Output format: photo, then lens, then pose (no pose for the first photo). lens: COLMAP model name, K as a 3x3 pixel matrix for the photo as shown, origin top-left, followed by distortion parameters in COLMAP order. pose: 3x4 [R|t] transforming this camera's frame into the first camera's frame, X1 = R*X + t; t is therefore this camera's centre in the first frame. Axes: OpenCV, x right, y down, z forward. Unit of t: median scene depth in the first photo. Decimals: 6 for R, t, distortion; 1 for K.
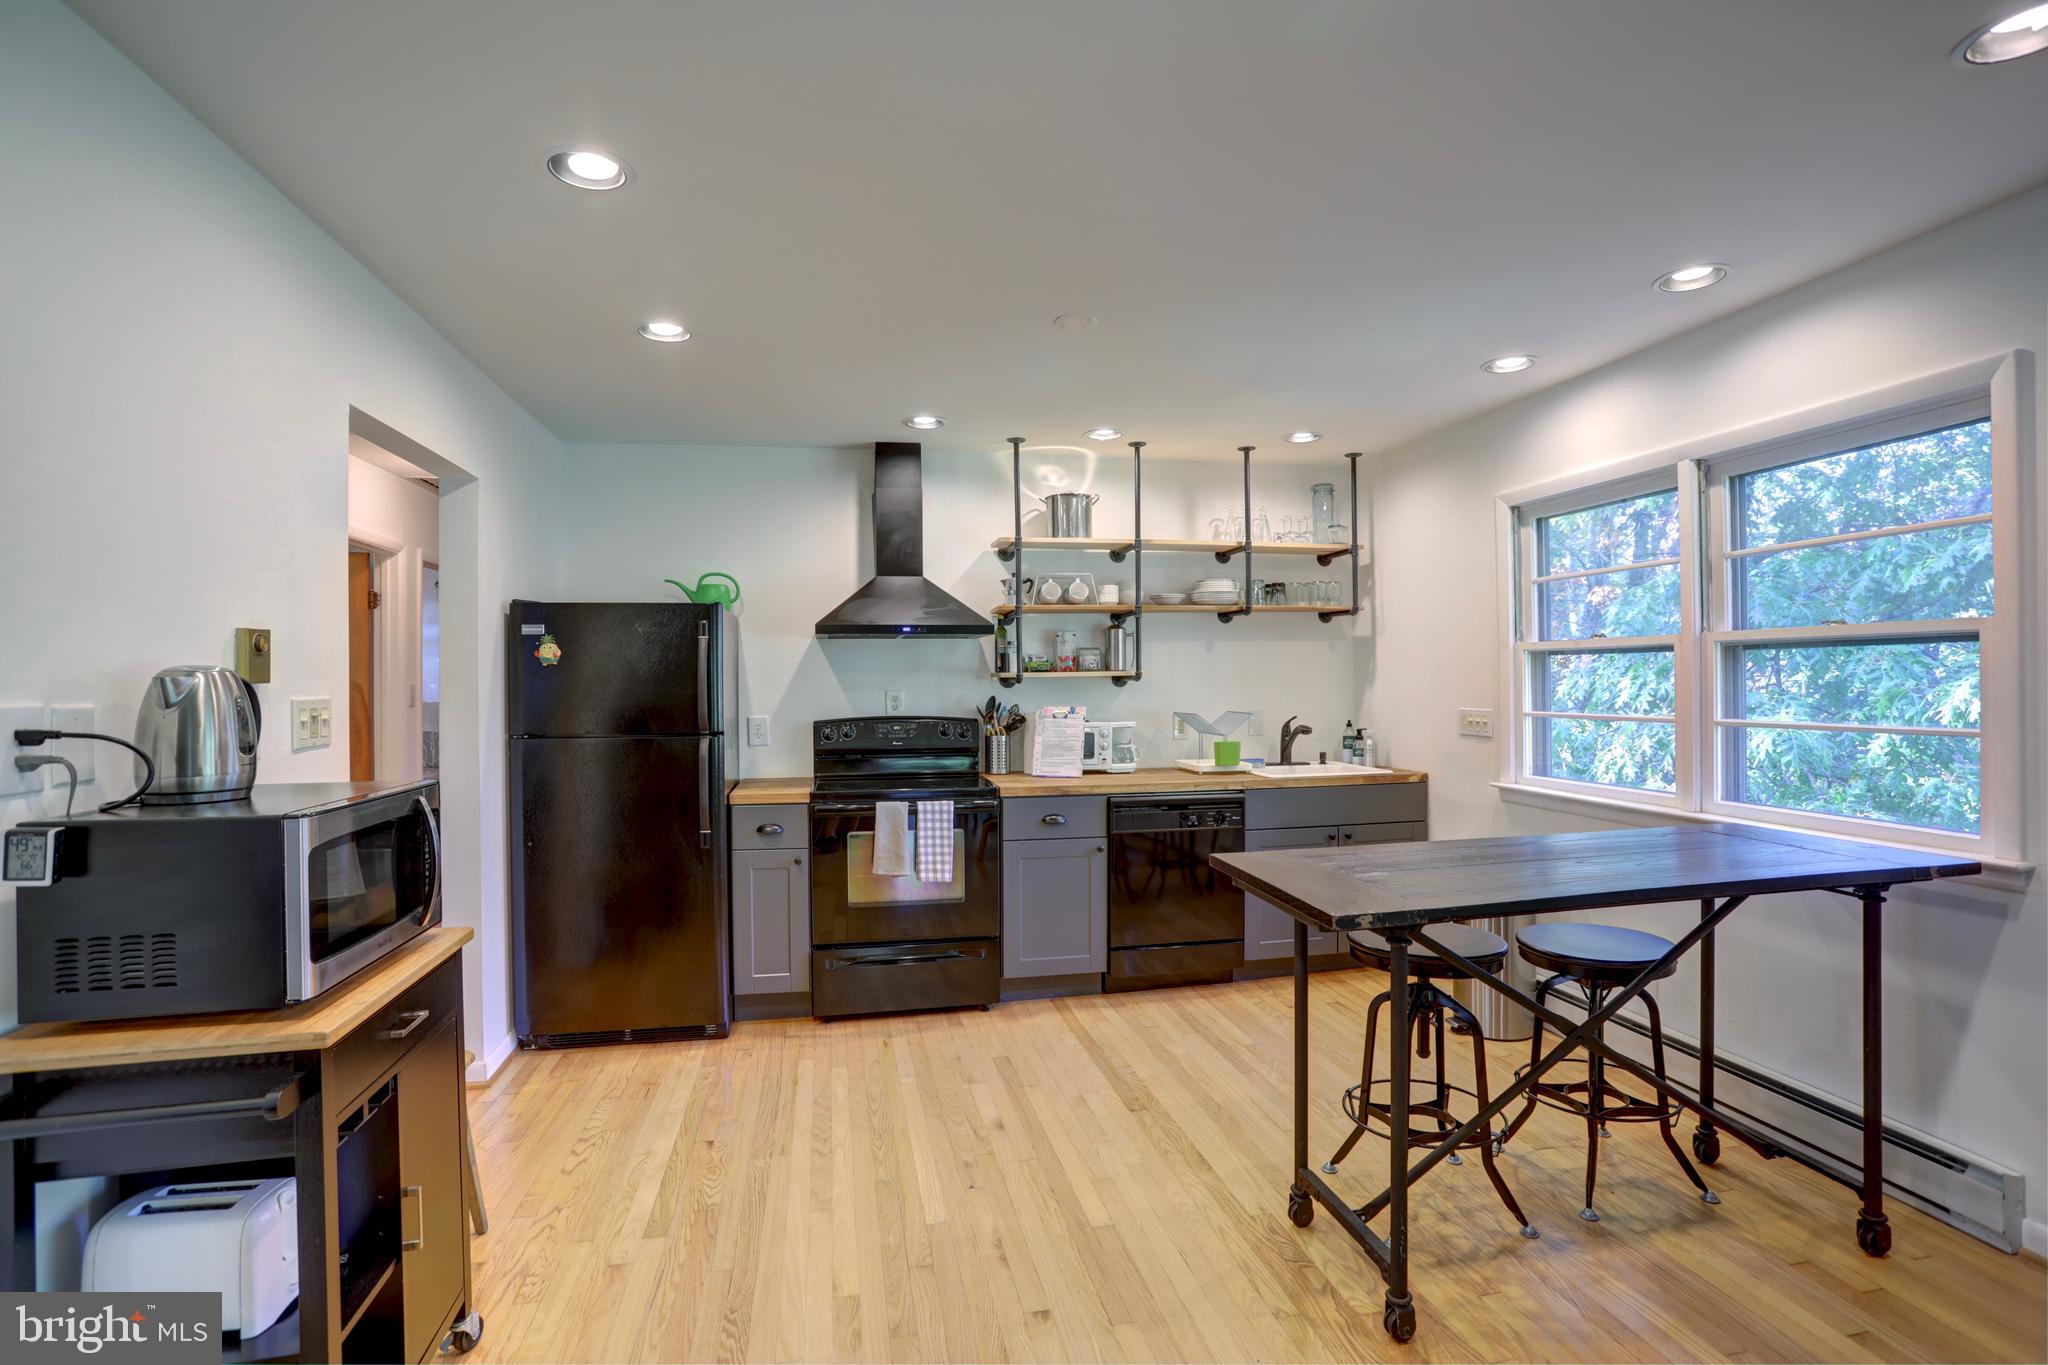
lens RADIAL K [[957.8, 0, 1024.0], [0, 957.8, 682.5], [0, 0, 1]] dist [-0.077318, 0.037037]
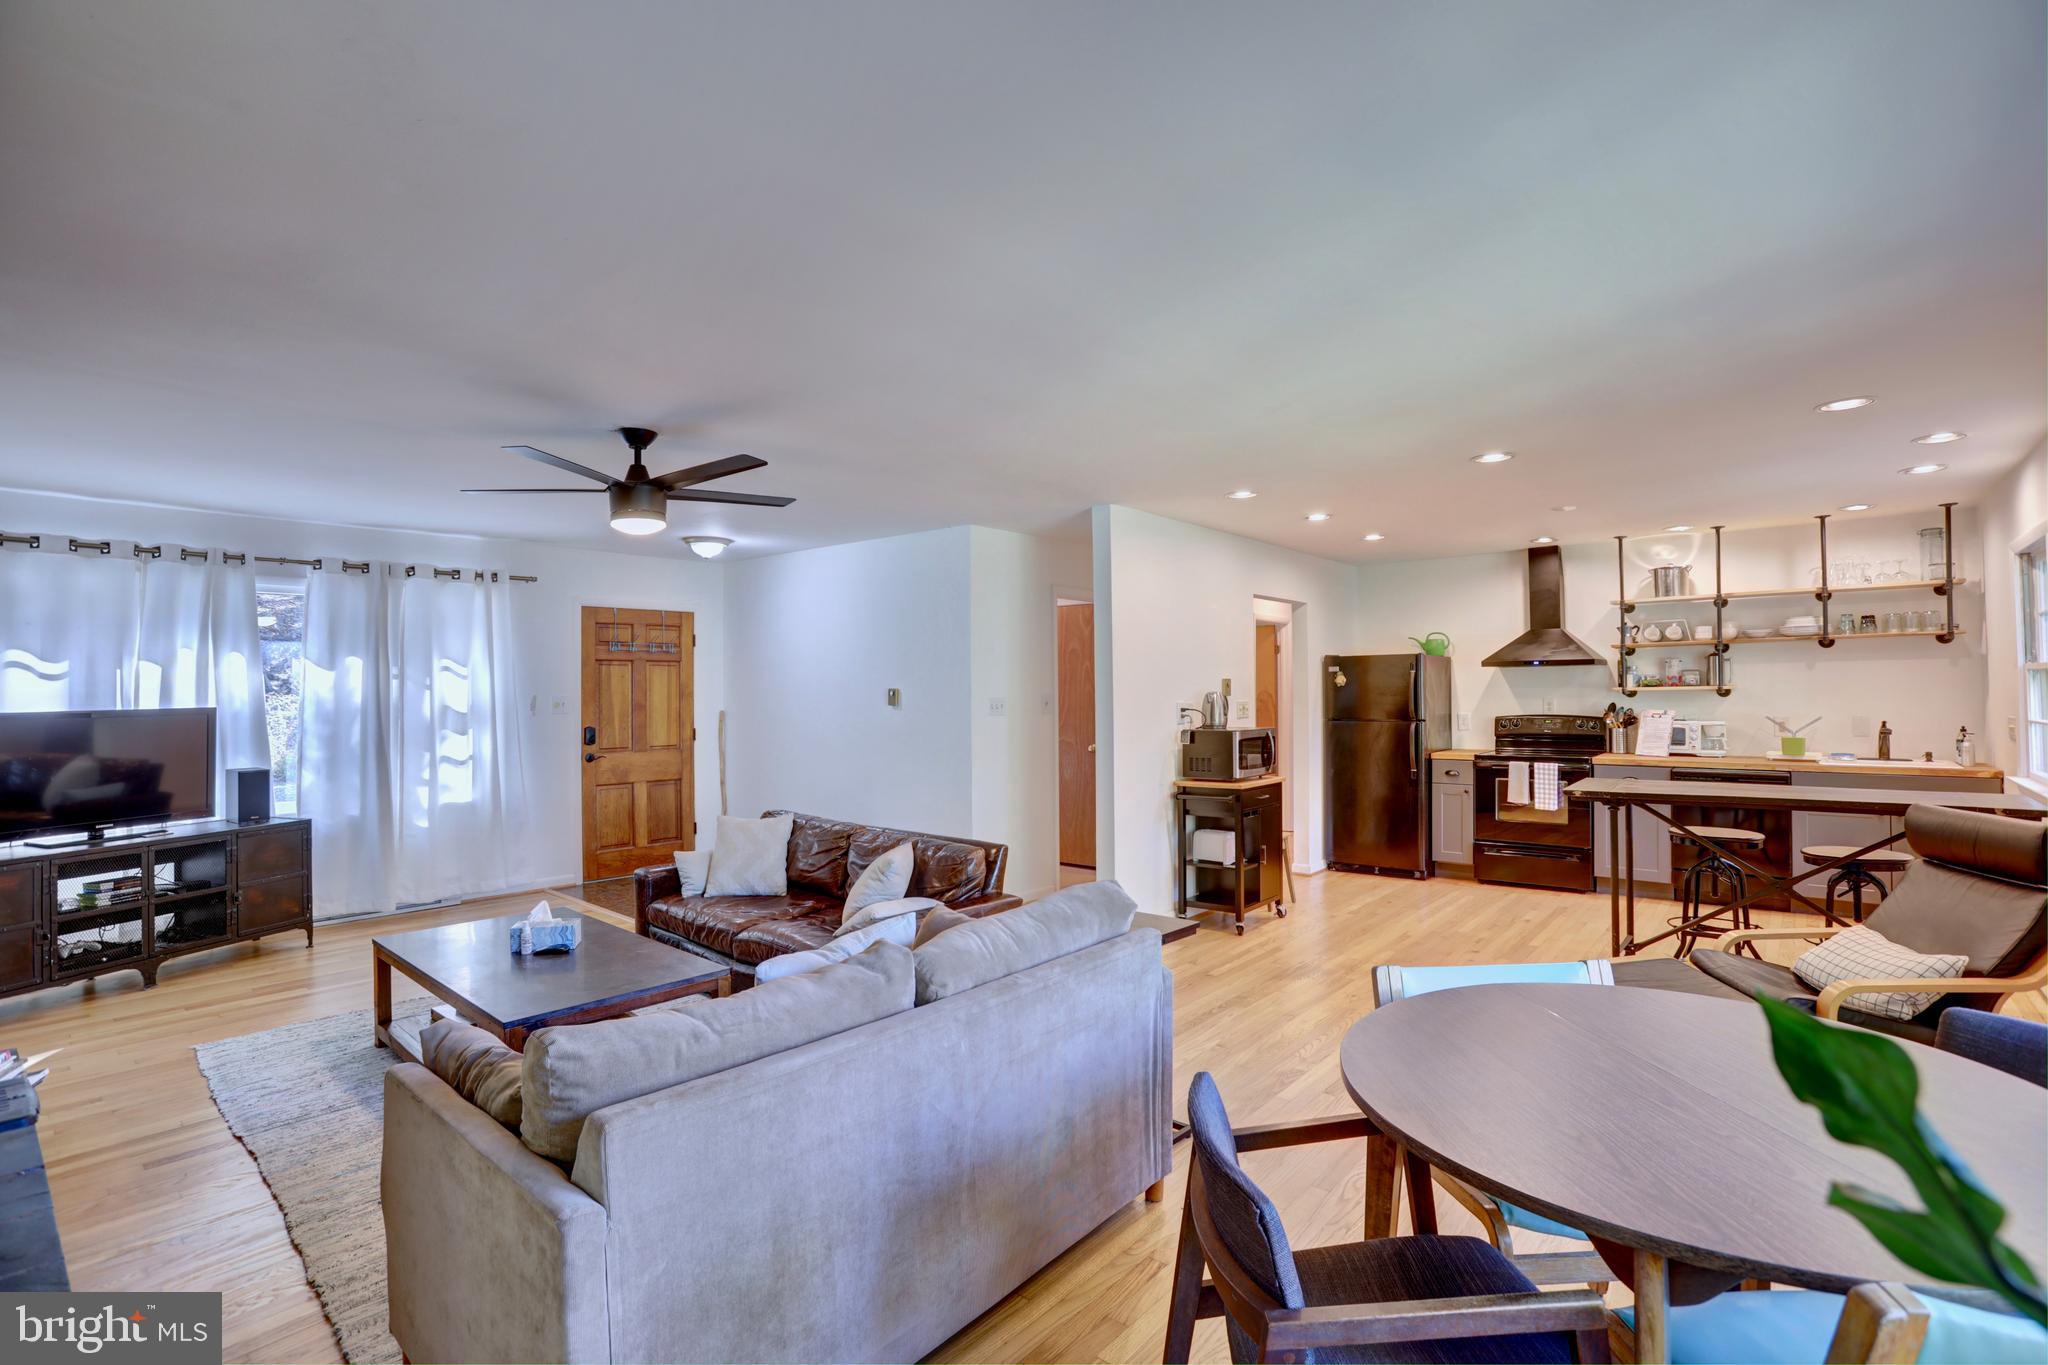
lens RADIAL K [[957.8, 0, 1024.0], [0, 957.8, 682.5], [0, 0, 1]] dist [-0.077318, 0.037037]
pose [[0.618792, -0.007277, -0.785521, 0.622770], [0.002806, 0.999971, -0.007053, -0.011587], [0.785550, 0.002160, 0.618795, -0.748698]]
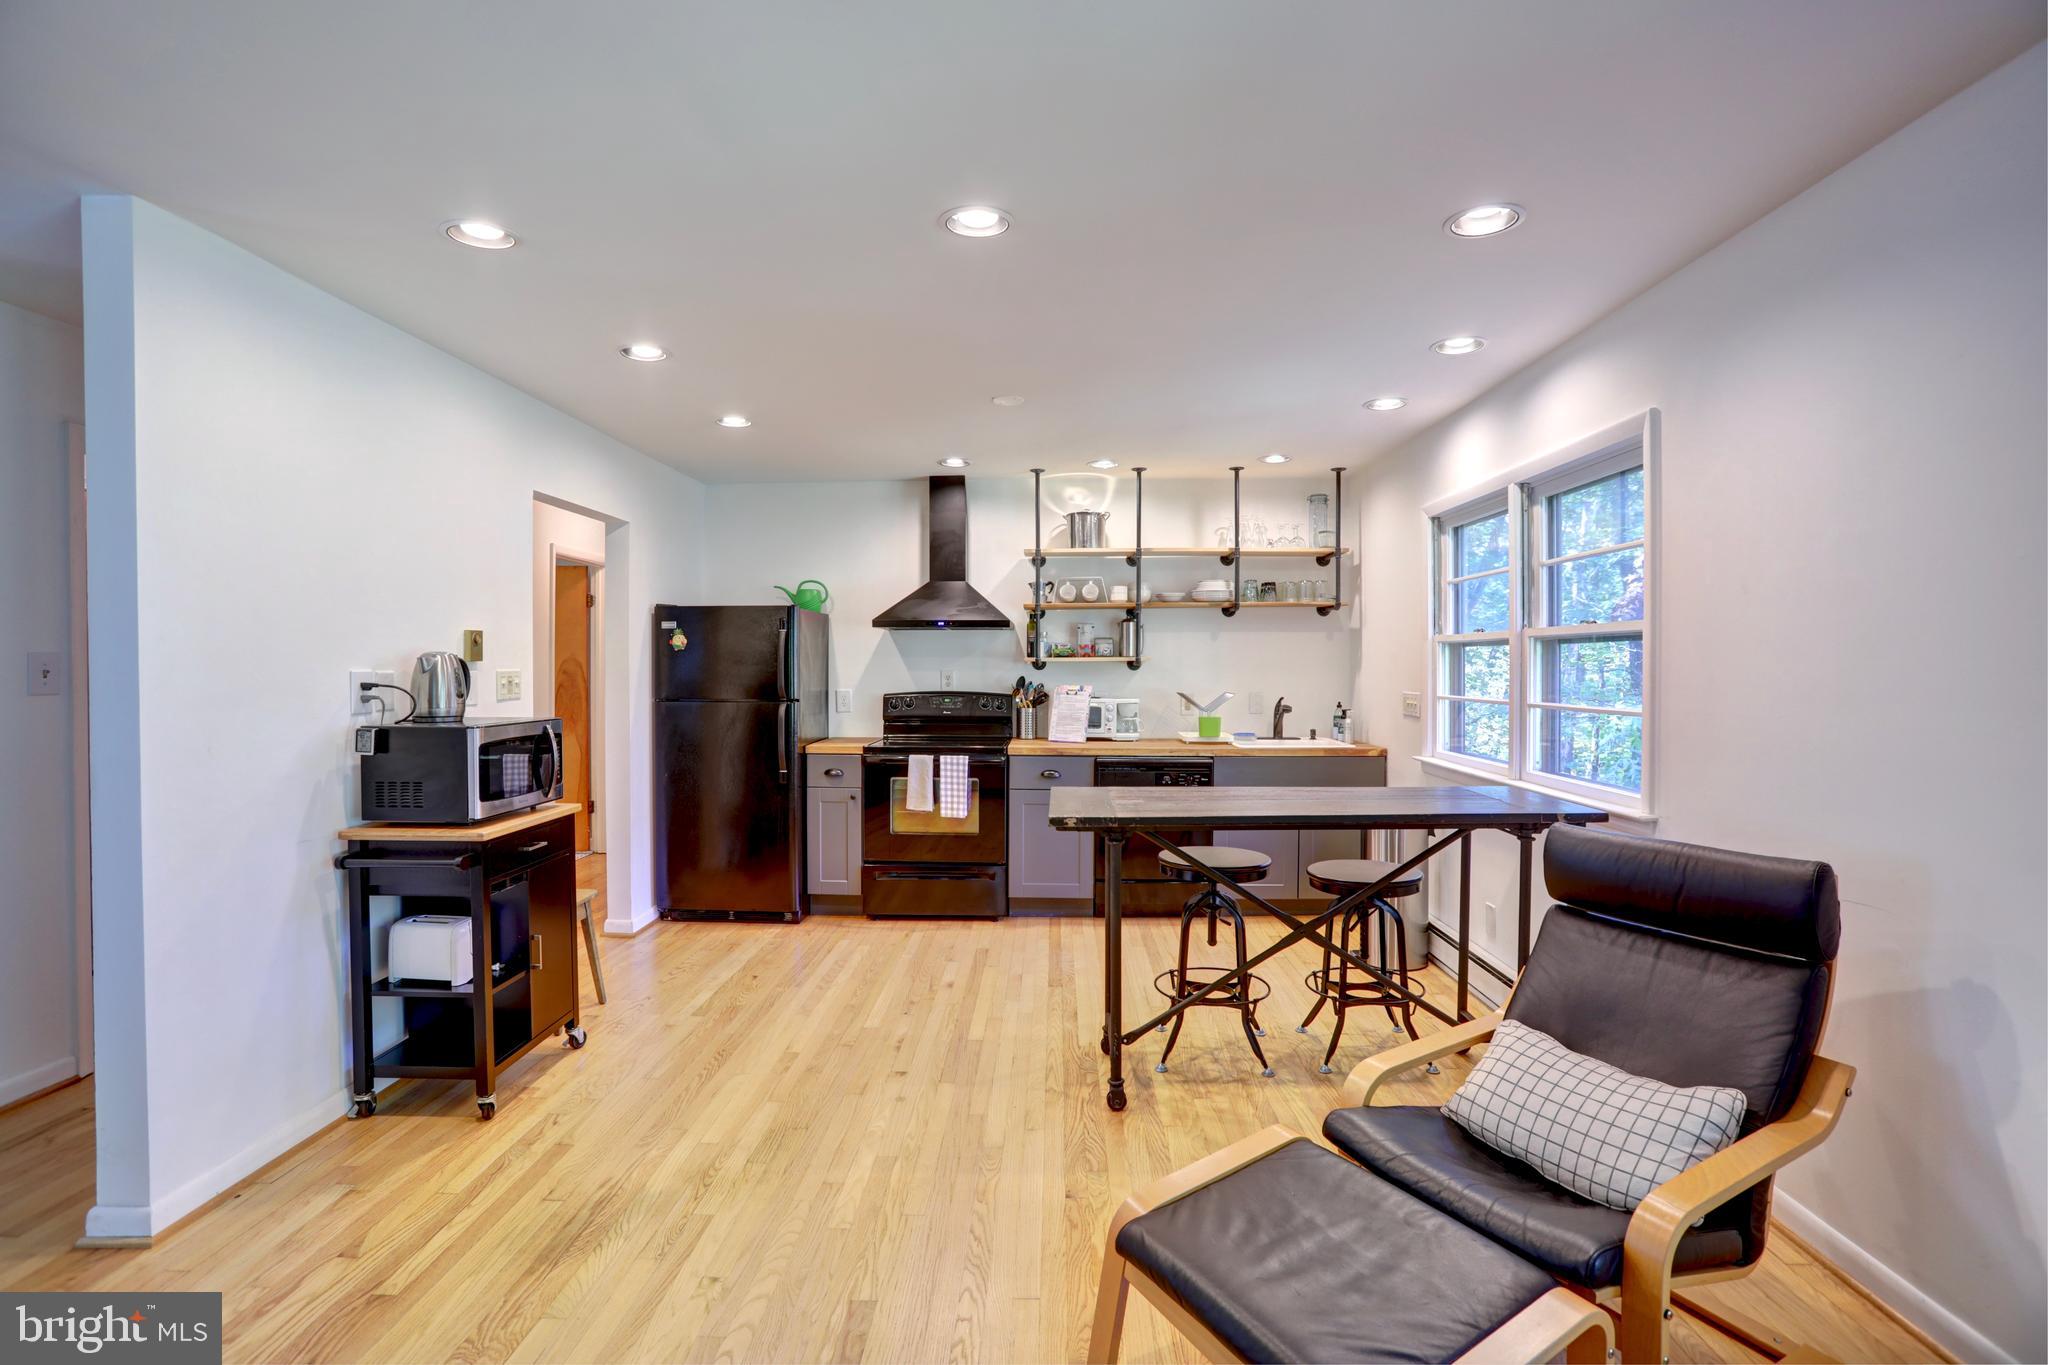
lens RADIAL K [[957.8, 0, 1024.0], [0, 957.8, 682.5], [0, 0, 1]] dist [-0.077318, 0.037037]
pose [[0.972836, 0.013578, -0.231095, 0.285838], [-0.009721, 0.999794, 0.017819, -0.000130], [0.231289, -0.015088, 0.972768, -0.234939]]
